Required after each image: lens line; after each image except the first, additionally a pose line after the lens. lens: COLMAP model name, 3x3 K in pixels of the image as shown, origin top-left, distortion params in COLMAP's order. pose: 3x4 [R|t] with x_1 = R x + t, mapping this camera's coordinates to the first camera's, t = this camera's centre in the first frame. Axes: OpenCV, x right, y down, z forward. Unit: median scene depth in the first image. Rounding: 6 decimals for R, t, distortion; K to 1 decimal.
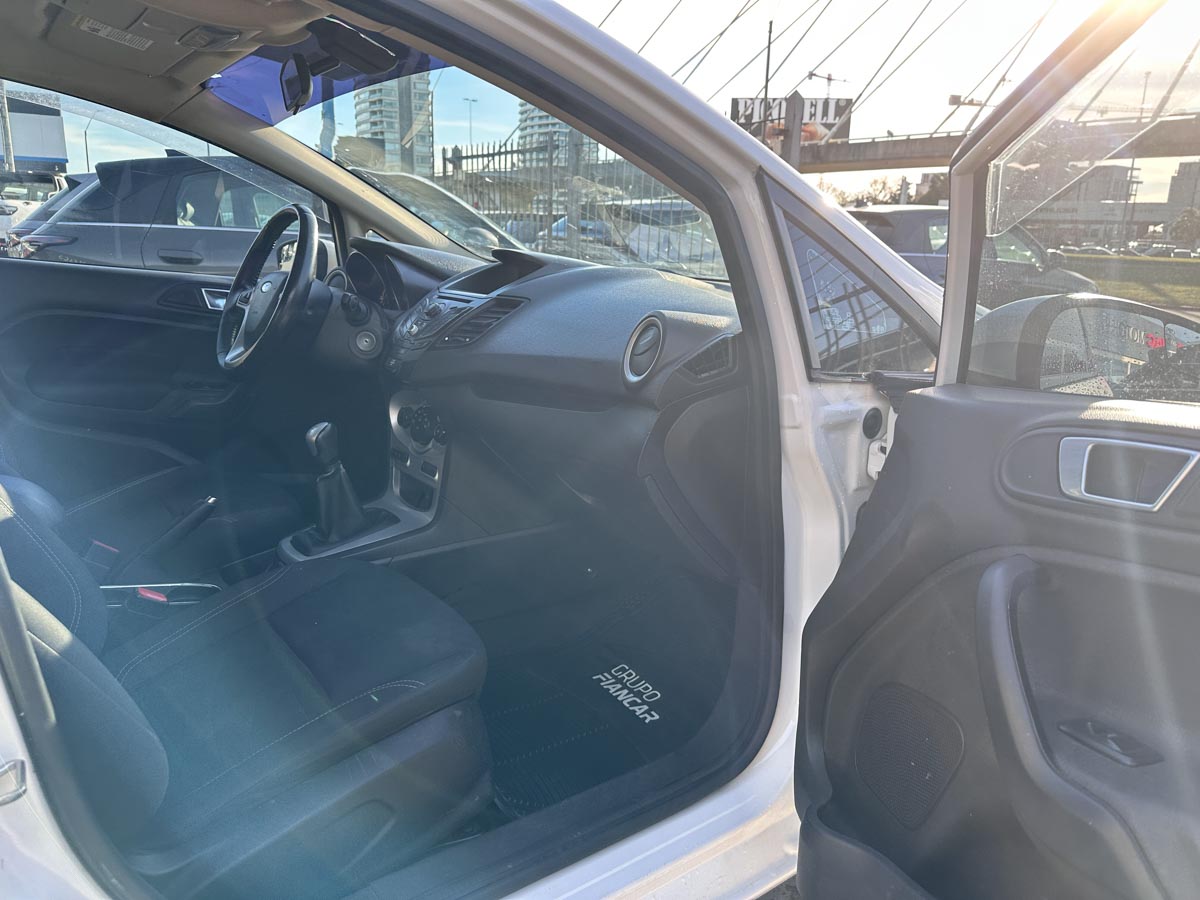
lens RADIAL K [[856.7, 0, 600.0], [0, 856.7, 450.0], [0, 0, 1]] dist [-0.019975, -0.000550]
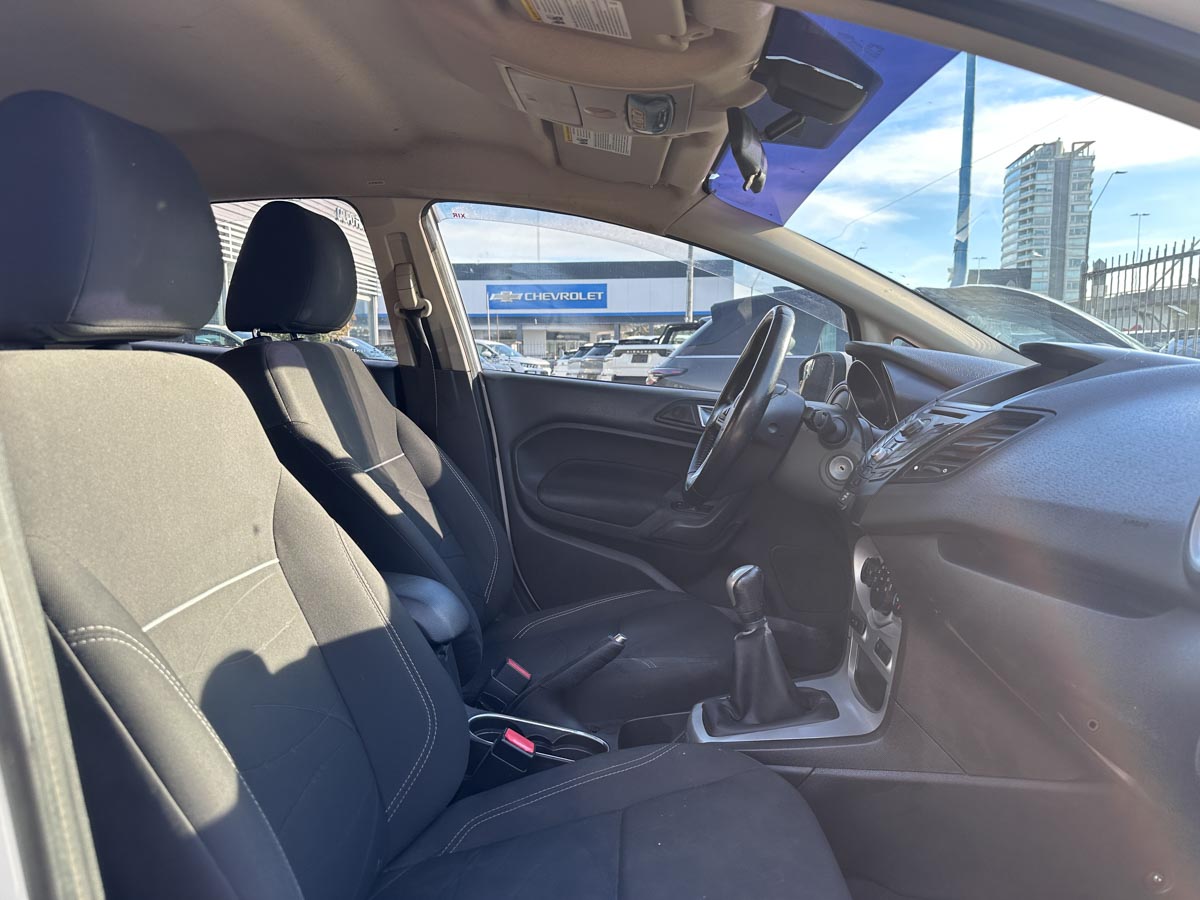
lens RADIAL K [[857.4, 0, 581.3], [0, 857.4, 430.2], [0, 0, 1]] dist [0.014286, 0.002176]
pose [[0.749702, 0.024079, -0.661337, 0.070318], [-0.142386, 0.981802, -0.125664, -0.029330], [0.646276, 0.188376, 0.739488, 0.269166]]
